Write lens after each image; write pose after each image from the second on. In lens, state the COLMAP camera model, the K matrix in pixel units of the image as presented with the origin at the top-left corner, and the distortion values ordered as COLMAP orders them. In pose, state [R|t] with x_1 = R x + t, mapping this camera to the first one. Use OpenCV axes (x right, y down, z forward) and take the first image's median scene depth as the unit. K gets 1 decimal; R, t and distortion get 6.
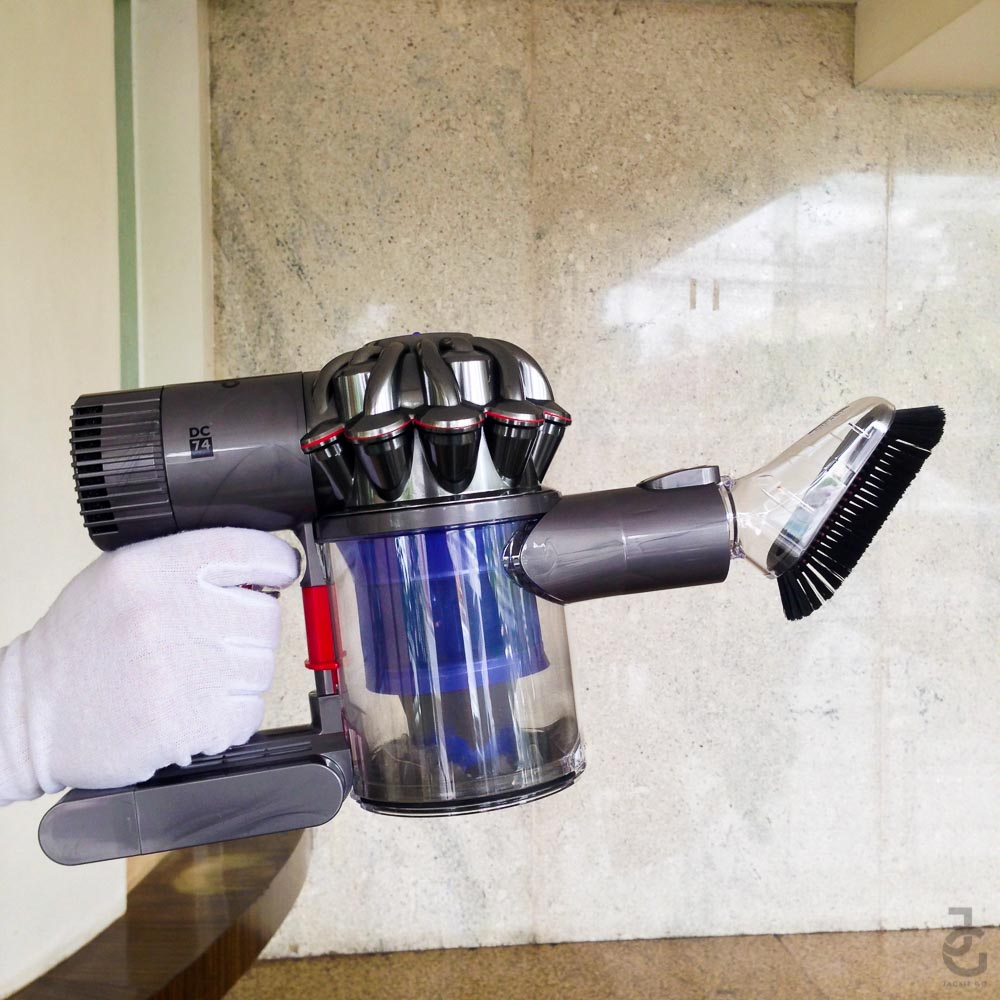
lens RADIAL K [[1240.8, 0, 503.5], [0, 1240.8, 505.6], [0, 0, 1]] dist [0.077724, 0.000000]
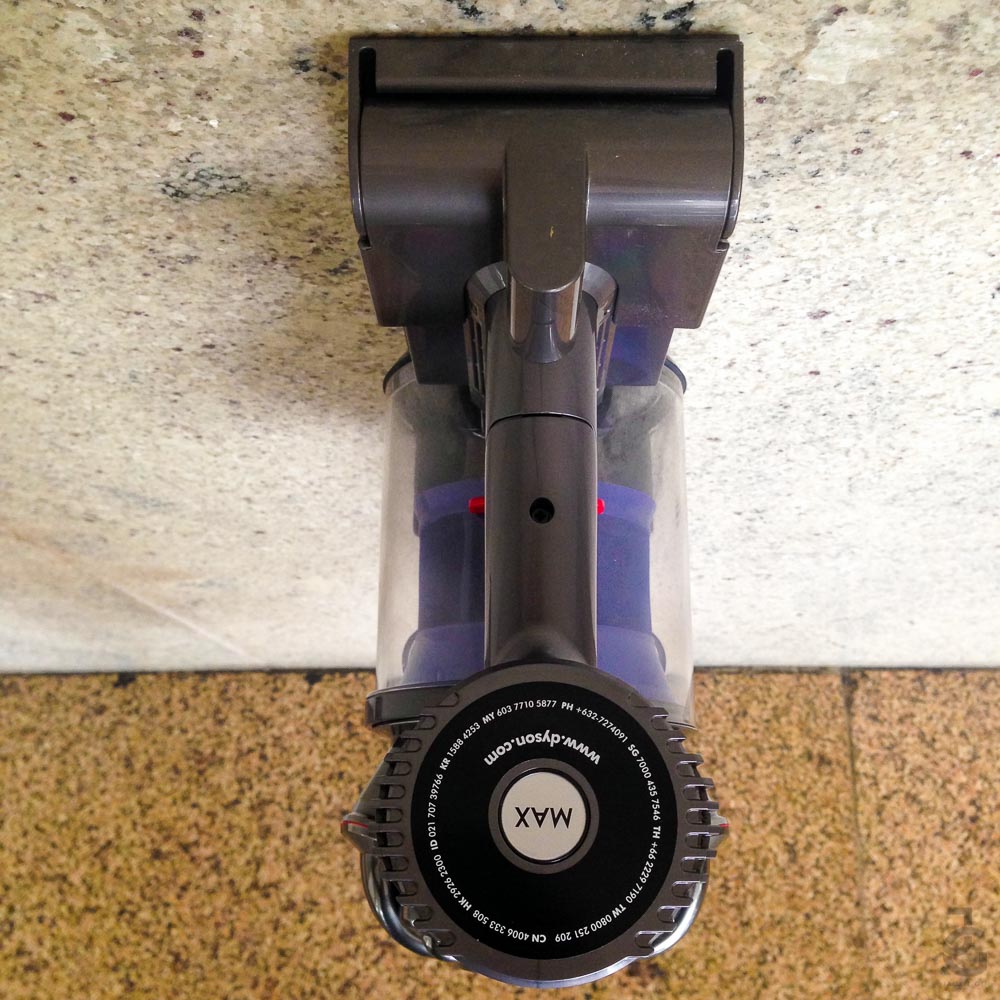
lens RADIAL K [[1240.8, 0, 505.0], [0, 1240.8, 500.0], [0, 0, 1]] dist [0.077724, 0.000000]
pose [[0.991596, 0.110809, -0.066779, 0.129234], [0.031352, 0.294971, 0.954992, -0.076672], [0.125519, -0.949059, 0.289017, 0.953594]]
